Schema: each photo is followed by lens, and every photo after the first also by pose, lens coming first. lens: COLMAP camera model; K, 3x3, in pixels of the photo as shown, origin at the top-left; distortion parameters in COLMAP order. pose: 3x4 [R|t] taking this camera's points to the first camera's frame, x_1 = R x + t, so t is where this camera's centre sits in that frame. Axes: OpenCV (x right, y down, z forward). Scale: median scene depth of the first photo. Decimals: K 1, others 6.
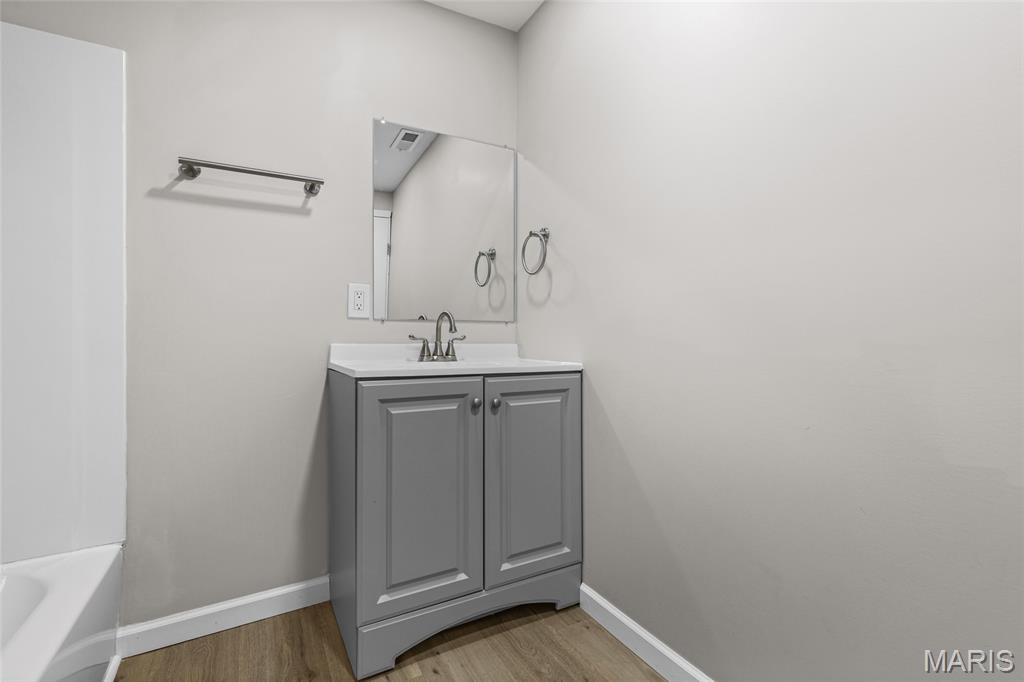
lens RADIAL K [[451.1, 0, 505.9], [0, 451.1, 332.2], [0, 0, 1]] dist [-0.000492, 0.001013]
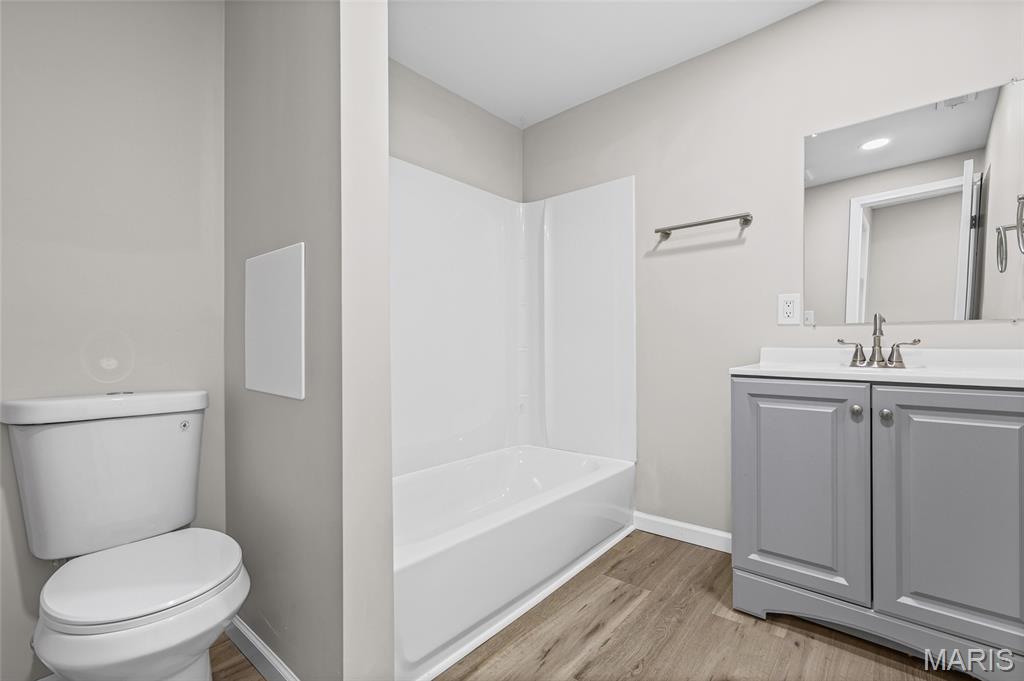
lens RADIAL K [[451.1, 0, 516.2], [0, 451.1, 334.9], [0, 0, 1]] dist [-0.000492, 0.001013]
pose [[0.347262, -0.019384, -0.937568, 0.570876], [0.021634, 0.999686, -0.012655, -0.007635], [0.937519, -0.015889, 0.347572, -0.018310]]
